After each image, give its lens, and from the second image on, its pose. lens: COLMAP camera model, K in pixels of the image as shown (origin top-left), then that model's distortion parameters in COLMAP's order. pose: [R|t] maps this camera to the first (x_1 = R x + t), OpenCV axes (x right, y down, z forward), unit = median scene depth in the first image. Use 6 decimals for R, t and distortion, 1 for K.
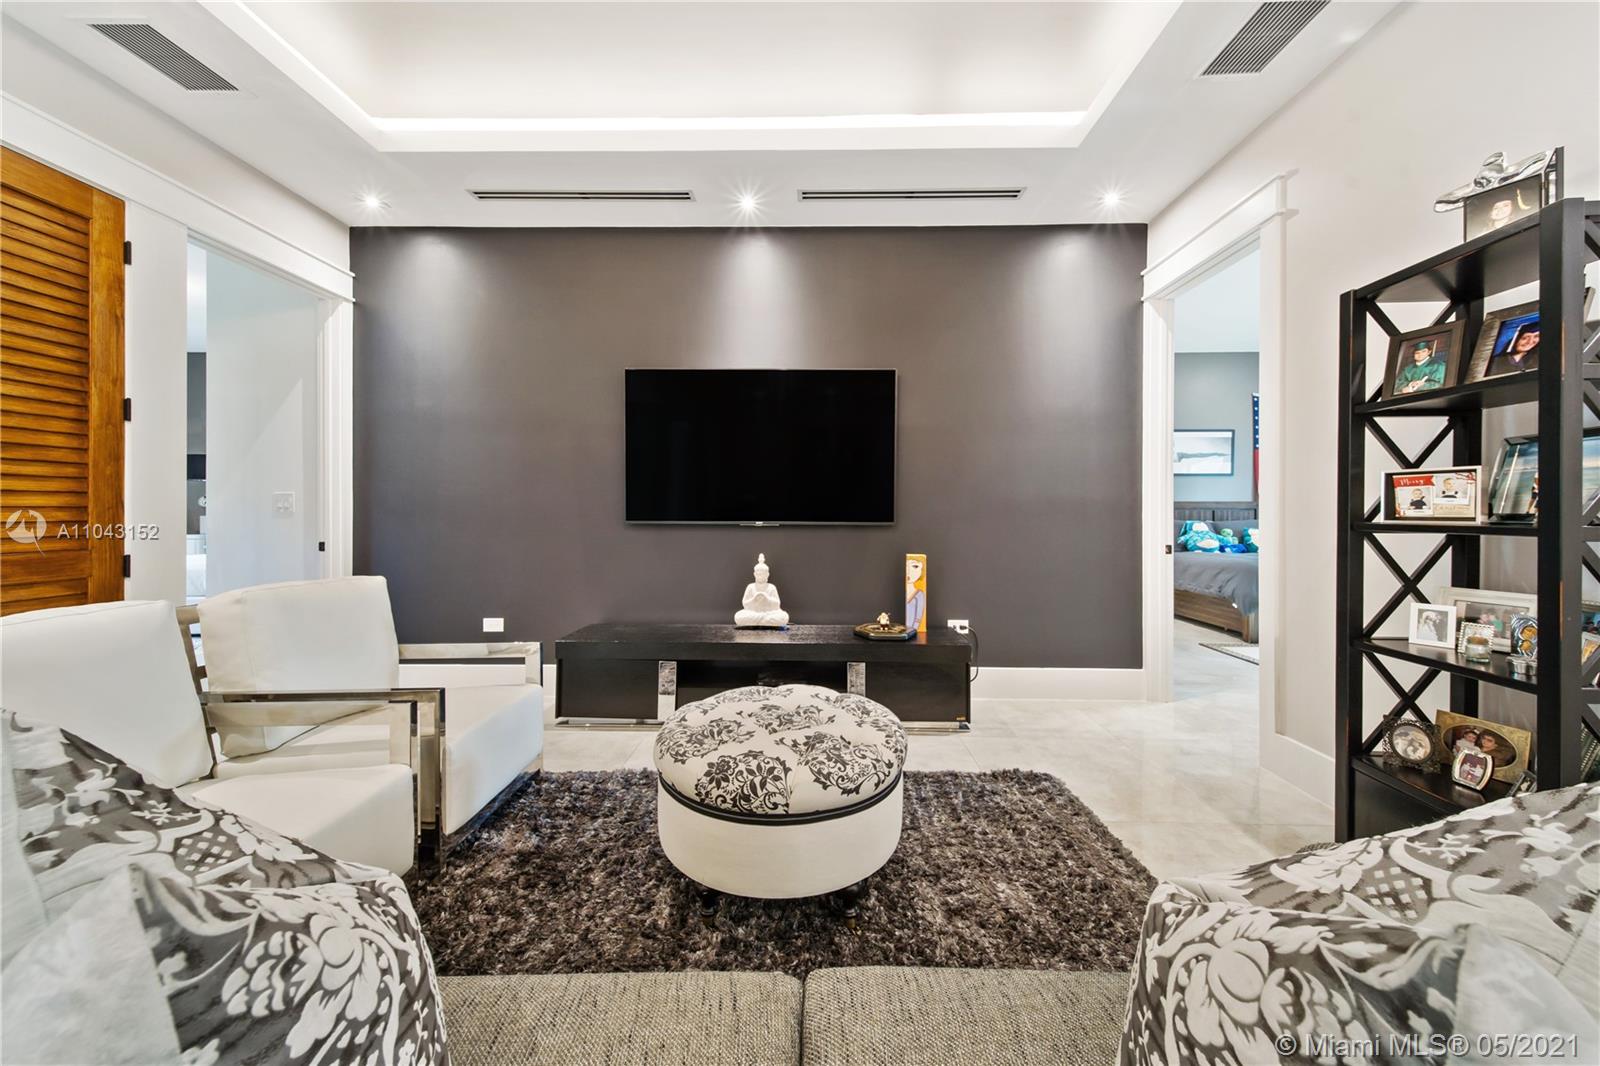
lens RADIAL K [[577.5, 0, 802.9], [0, 577.5, 526.7], [0, 0, 1]] dist [0.006646, -0.000293]
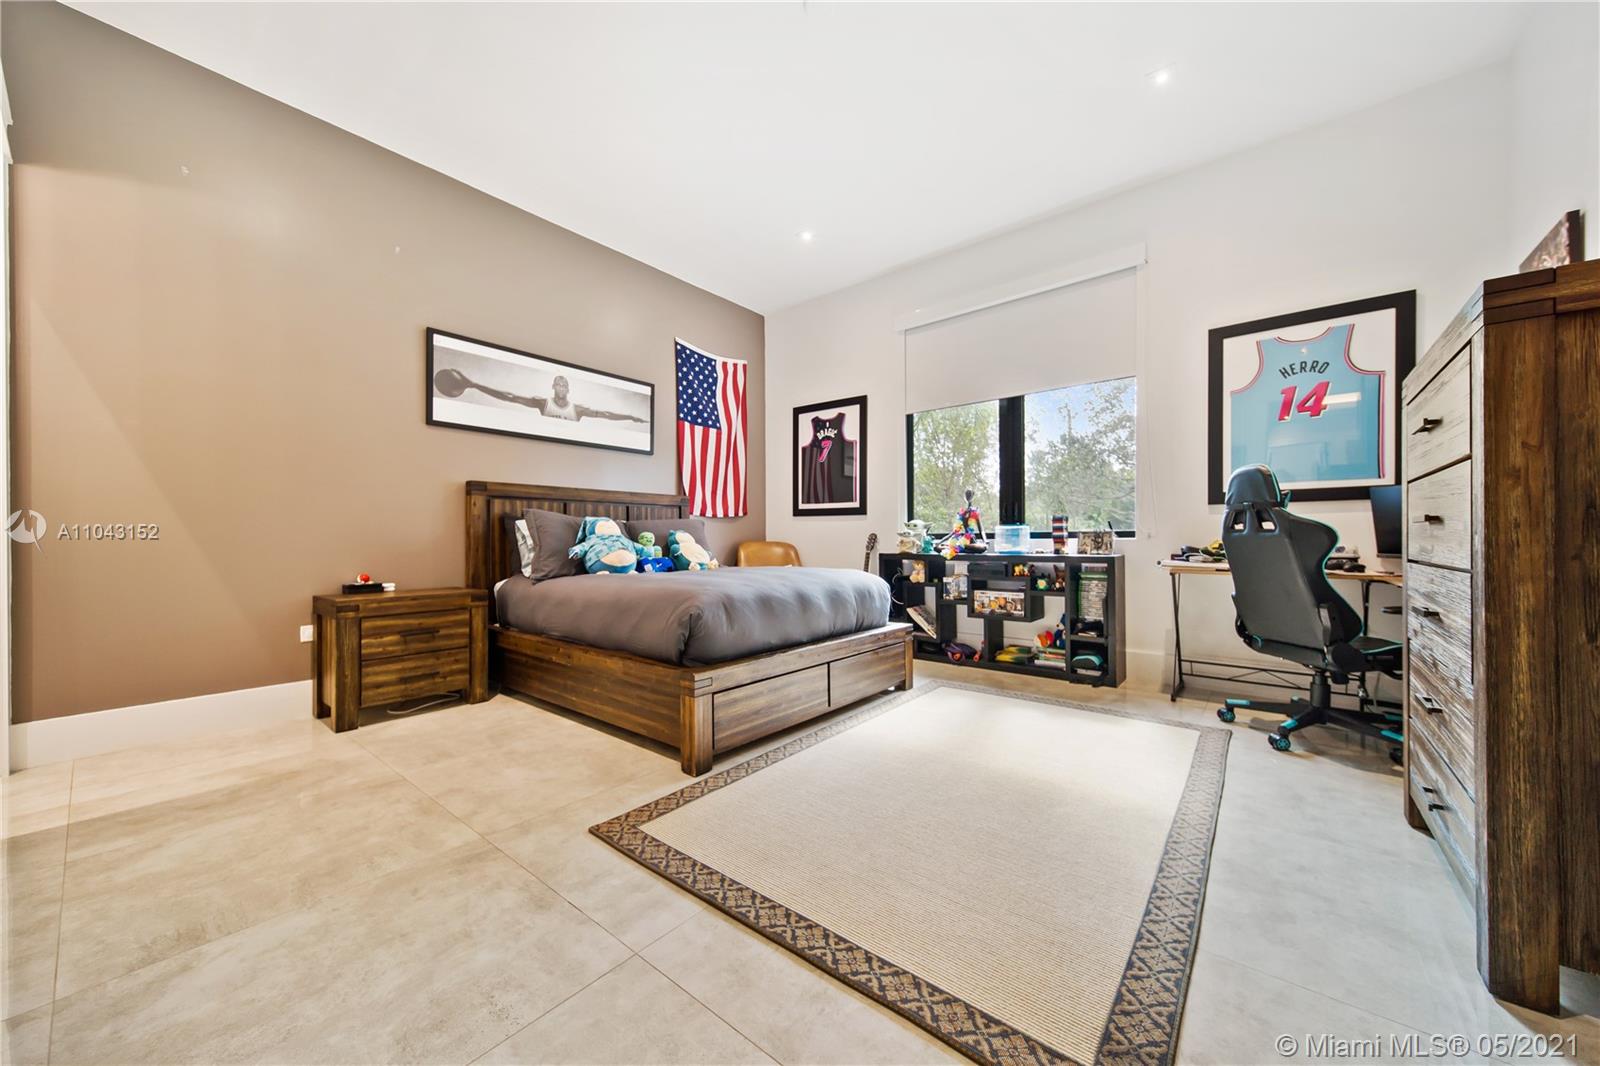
lens RADIAL K [[577.5, 0, 808.5], [0, 577.5, 537.2], [0, 0, 1]] dist [0.006646, -0.000293]
pose [[0.607667, 0.002140, 0.794189, 0.362083], [0.006624, 0.999948, -0.007762, 0.014807], [-0.794164, 0.009977, 0.607621, 0.508649]]
